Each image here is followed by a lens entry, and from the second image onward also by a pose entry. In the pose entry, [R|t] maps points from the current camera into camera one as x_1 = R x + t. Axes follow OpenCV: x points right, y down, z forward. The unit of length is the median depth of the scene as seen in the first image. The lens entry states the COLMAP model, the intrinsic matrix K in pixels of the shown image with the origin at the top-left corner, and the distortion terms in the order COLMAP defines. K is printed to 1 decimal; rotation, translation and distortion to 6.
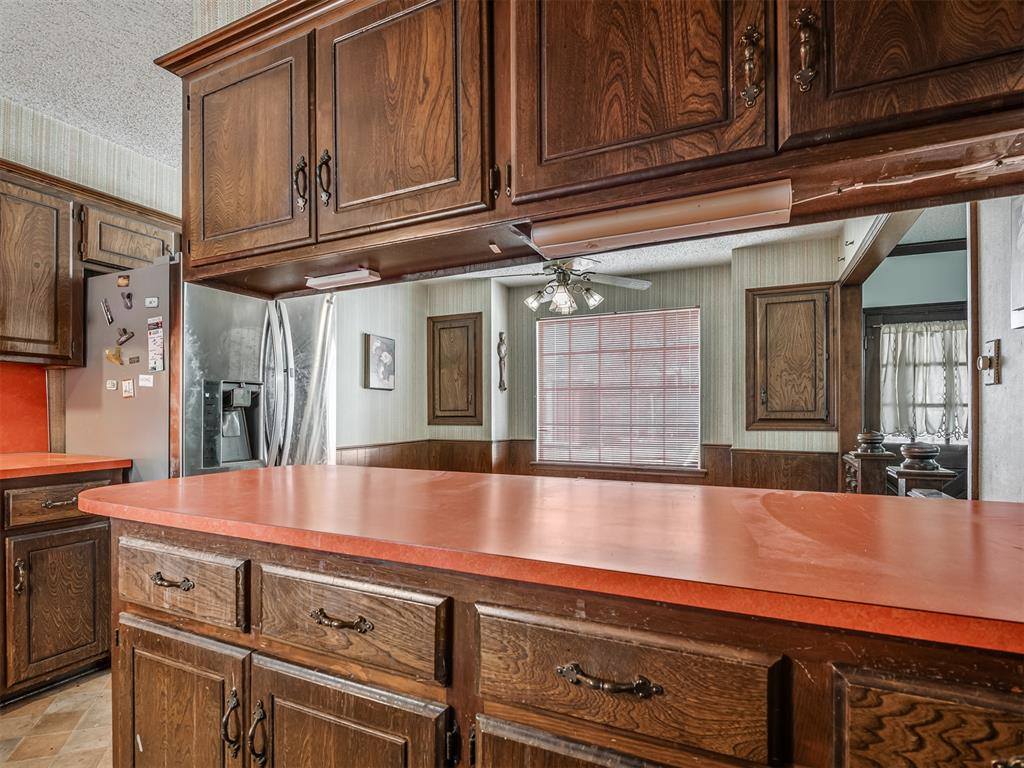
lens RADIAL K [[543.3, 0, 497.2], [0, 543.3, 411.2], [0, 0, 1]] dist [0.001455, -0.010562]
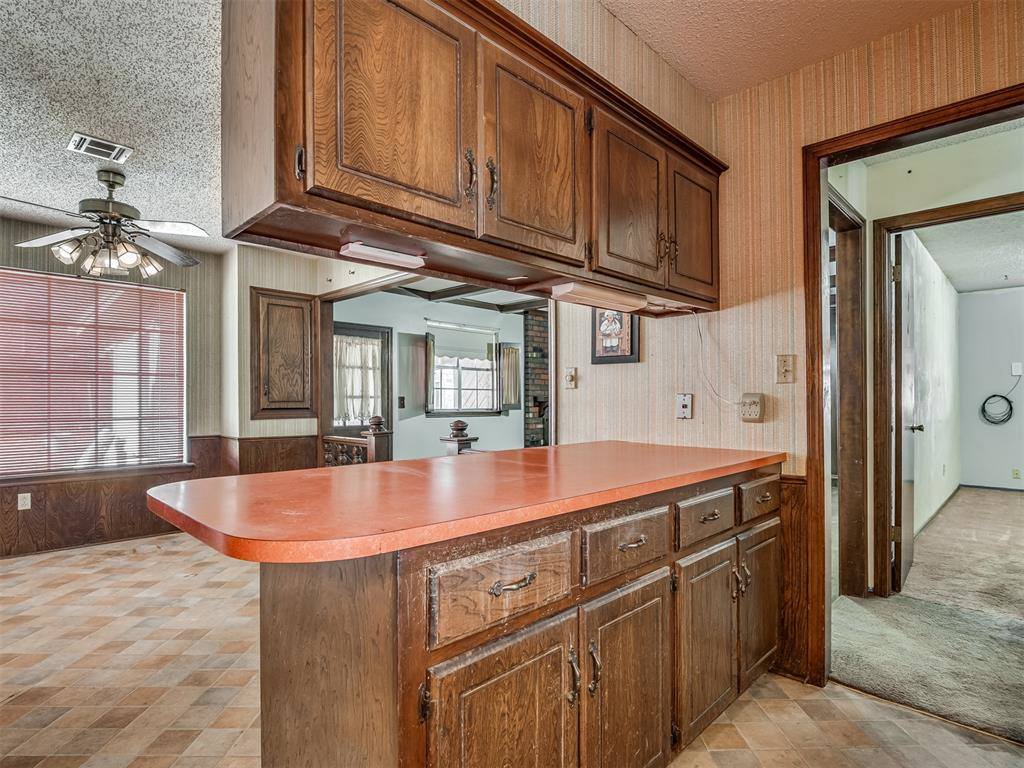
lens RADIAL K [[543.3, 0, 517.0], [0, 543.3, 396.3], [0, 0, 1]] dist [0.001455, -0.010562]
pose [[0.306654, 0.007599, 0.951791, -0.803308], [0.002116, 0.999960, -0.008666, -0.000354], [-0.951819, 0.004672, 0.306626, 0.380228]]
